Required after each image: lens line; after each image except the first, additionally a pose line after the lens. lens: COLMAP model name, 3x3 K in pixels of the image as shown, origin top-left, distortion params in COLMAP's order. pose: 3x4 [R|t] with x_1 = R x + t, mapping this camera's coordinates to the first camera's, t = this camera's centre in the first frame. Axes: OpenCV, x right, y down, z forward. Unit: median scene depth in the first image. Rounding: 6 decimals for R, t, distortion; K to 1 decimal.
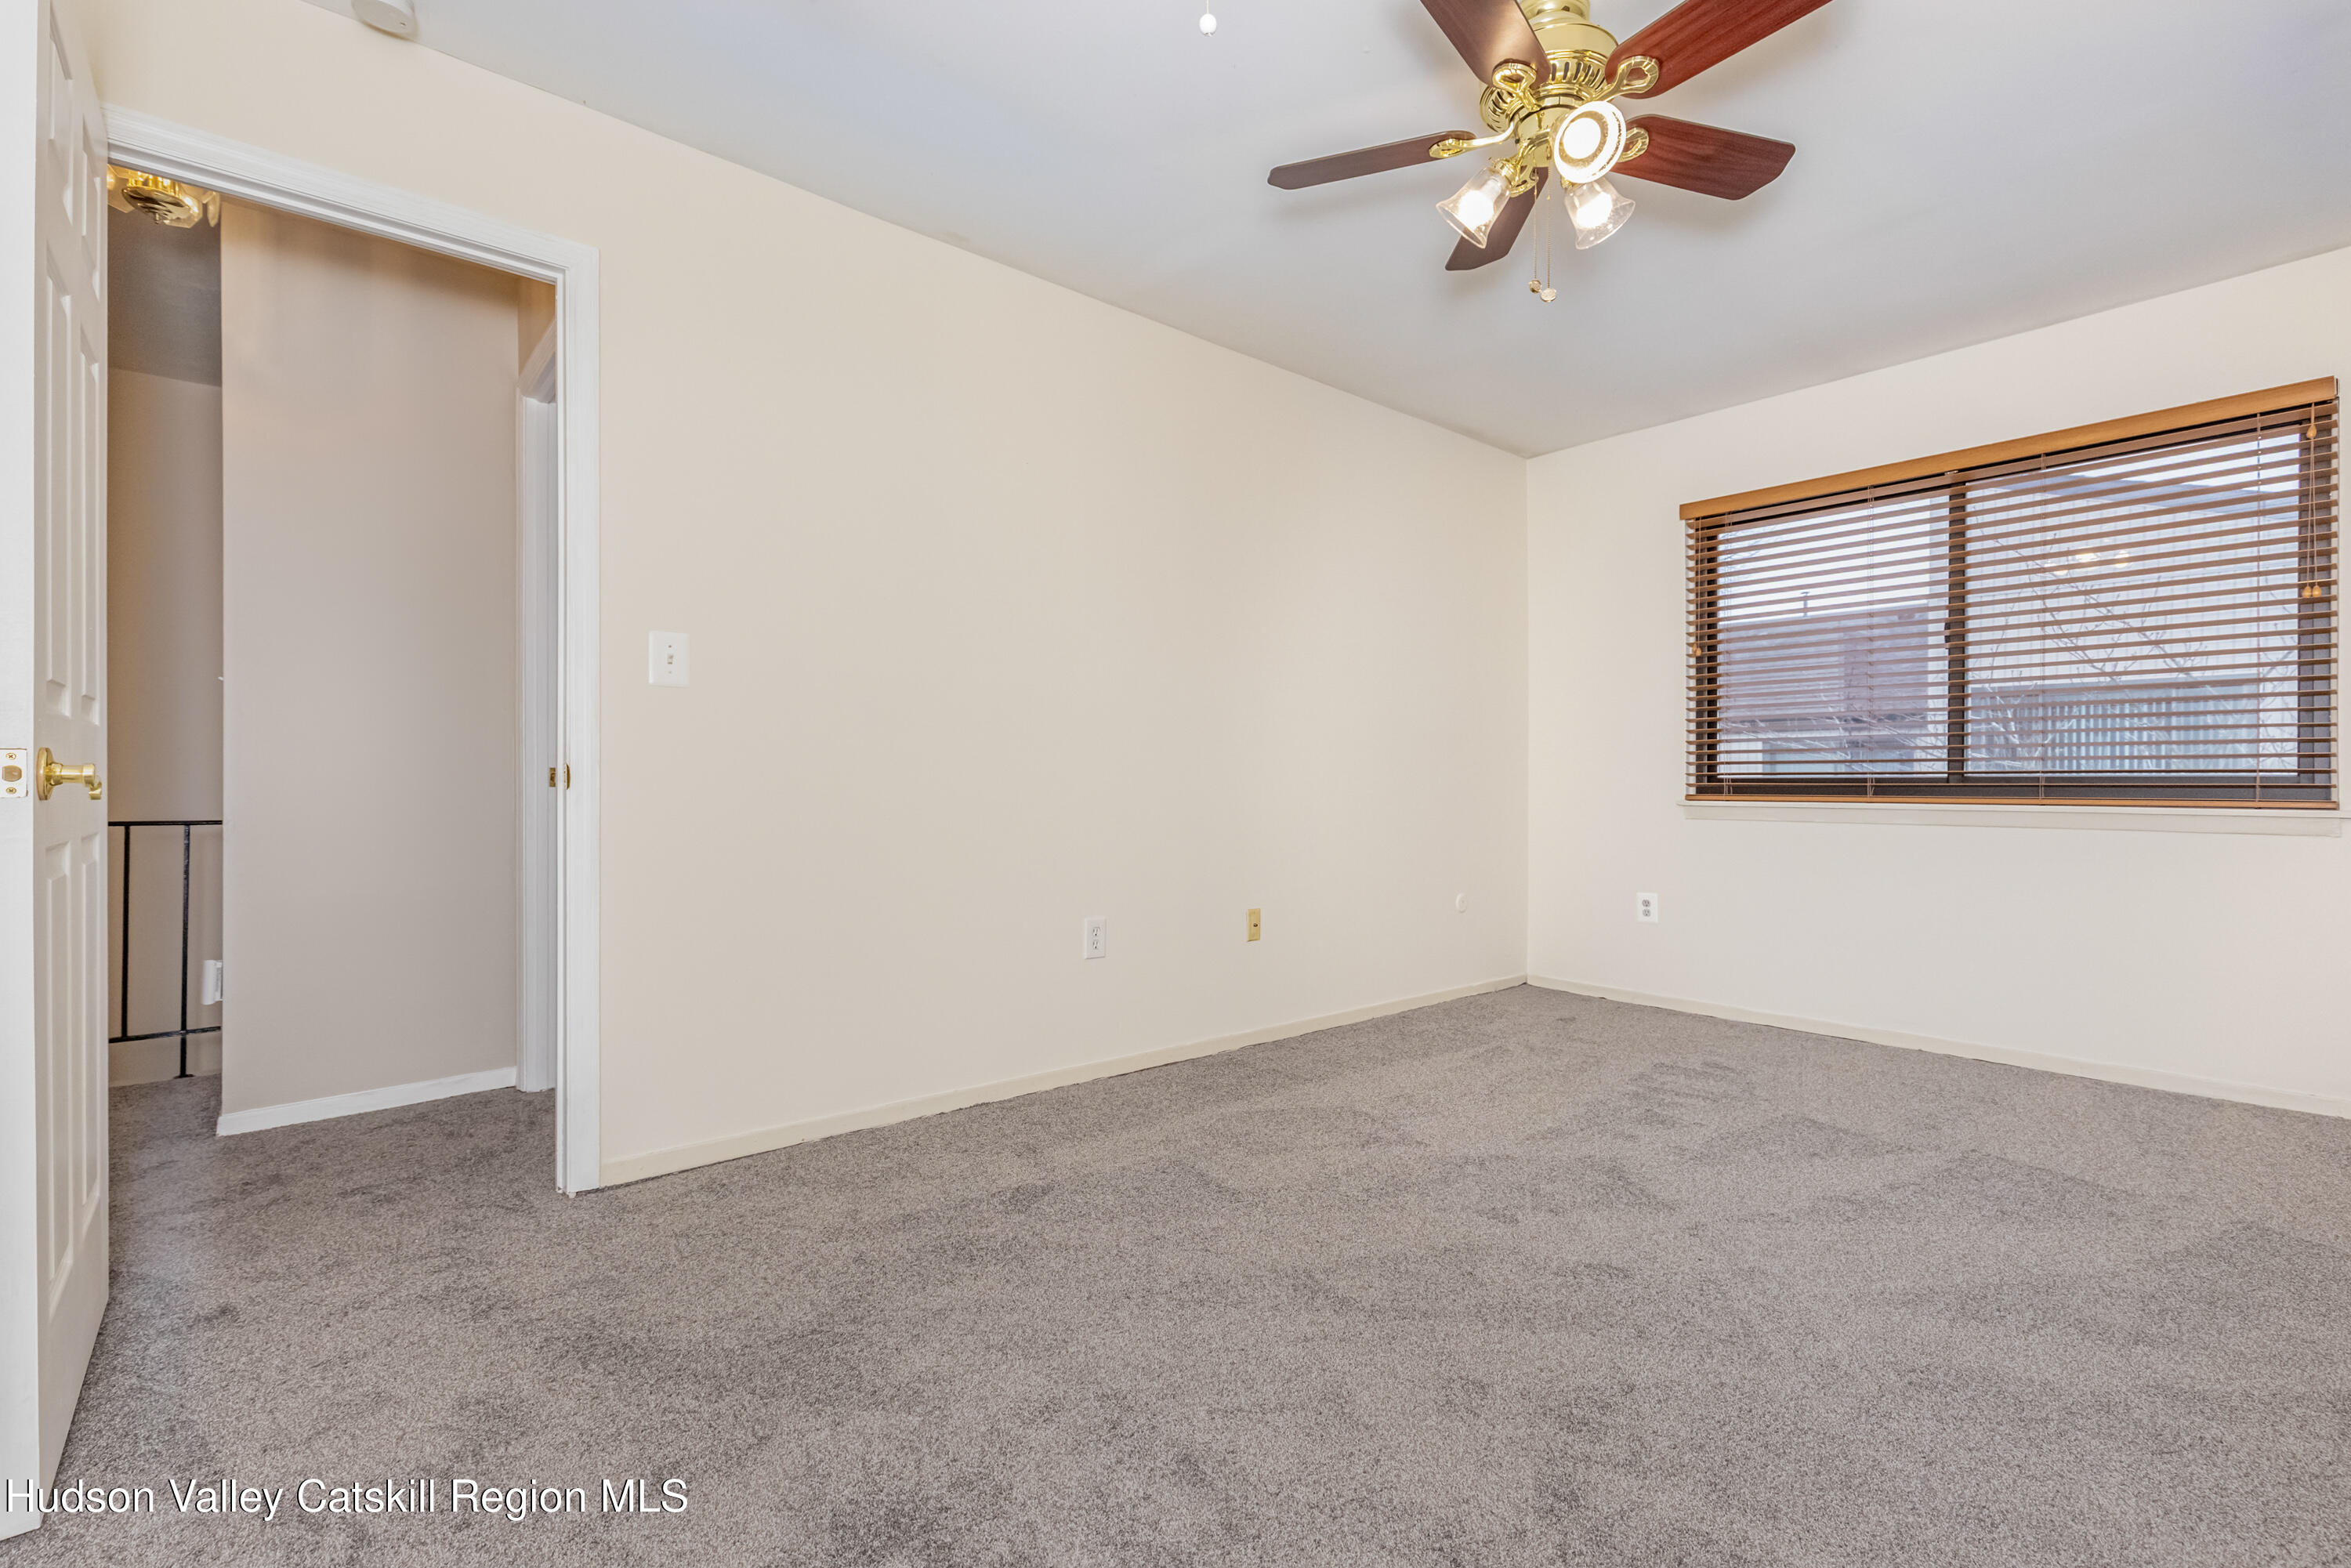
lens RADIAL K [[1079.8, 0, 1175.9], [0, 1079.8, 786.7], [0, 0, 1]] dist [0.002656, 0.000227]
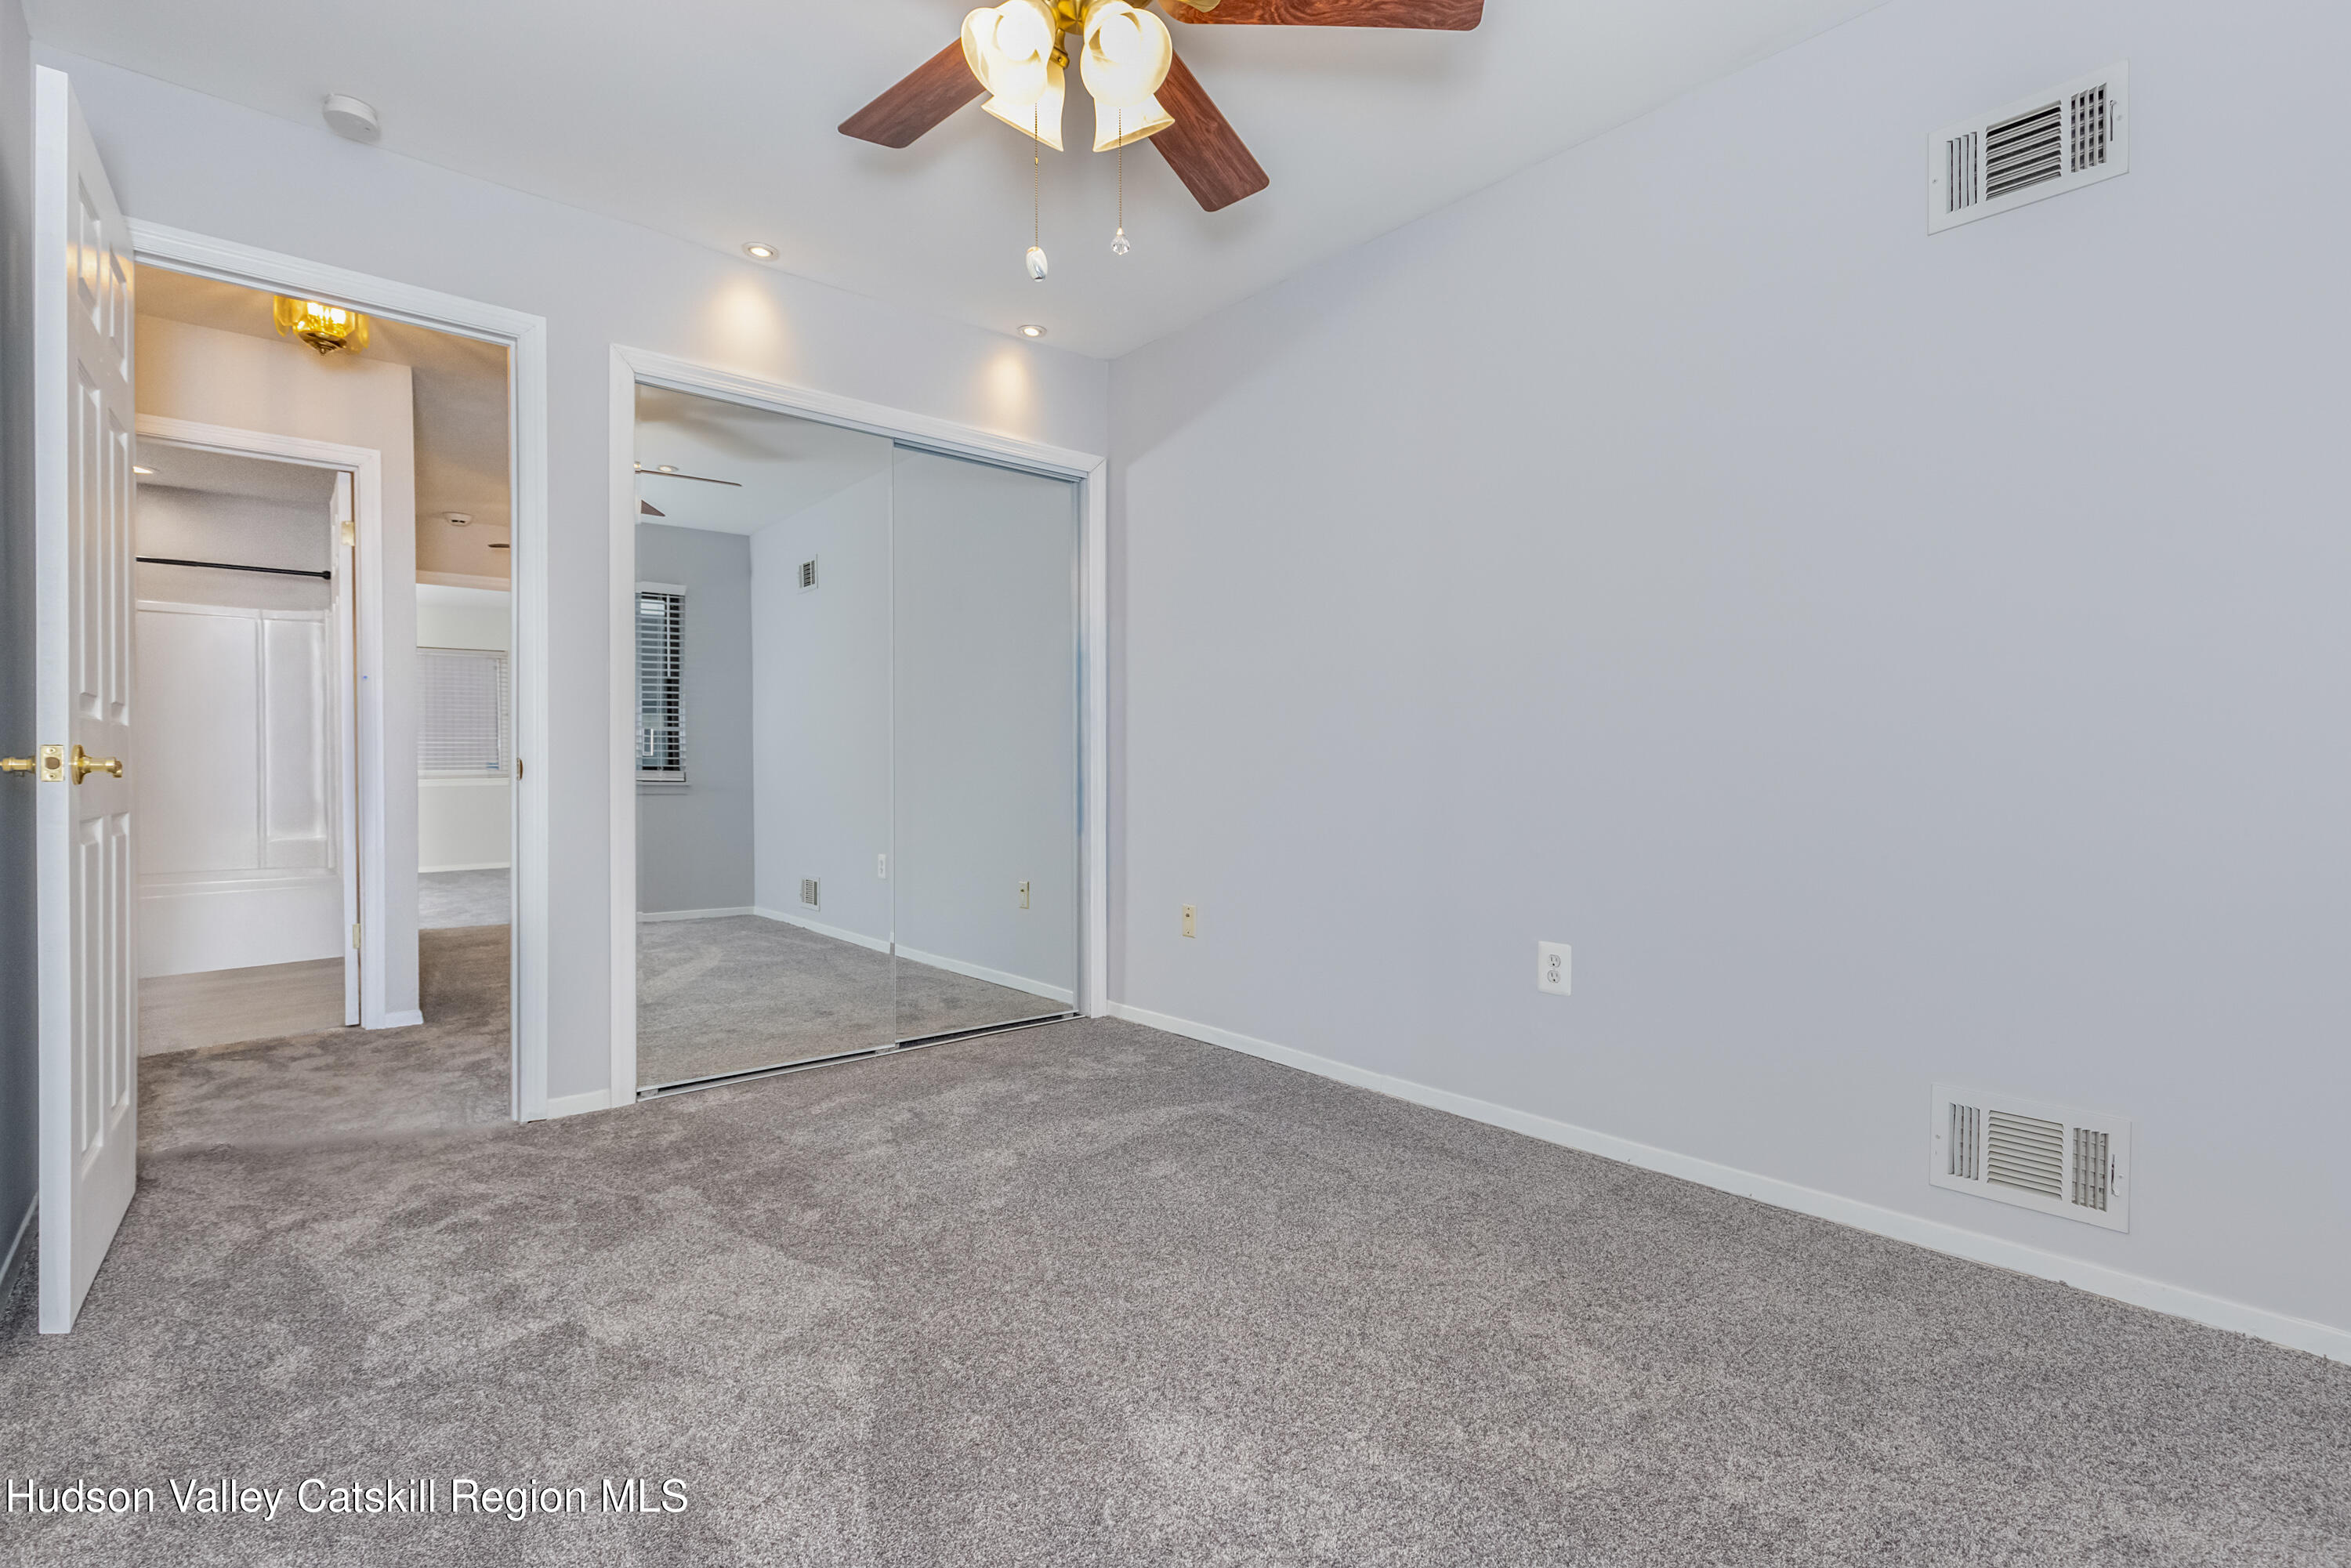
lens RADIAL K [[1079.8, 0, 1173.5], [0, 1079.8, 790.4], [0, 0, 1]] dist [0.002656, 0.000227]
pose [[0.999418, 0.002383, -0.034037, 0.289029], [-0.002181, 0.999980, 0.005969, 0.008041], [0.034050, -0.005891, 0.999403, -0.234717]]
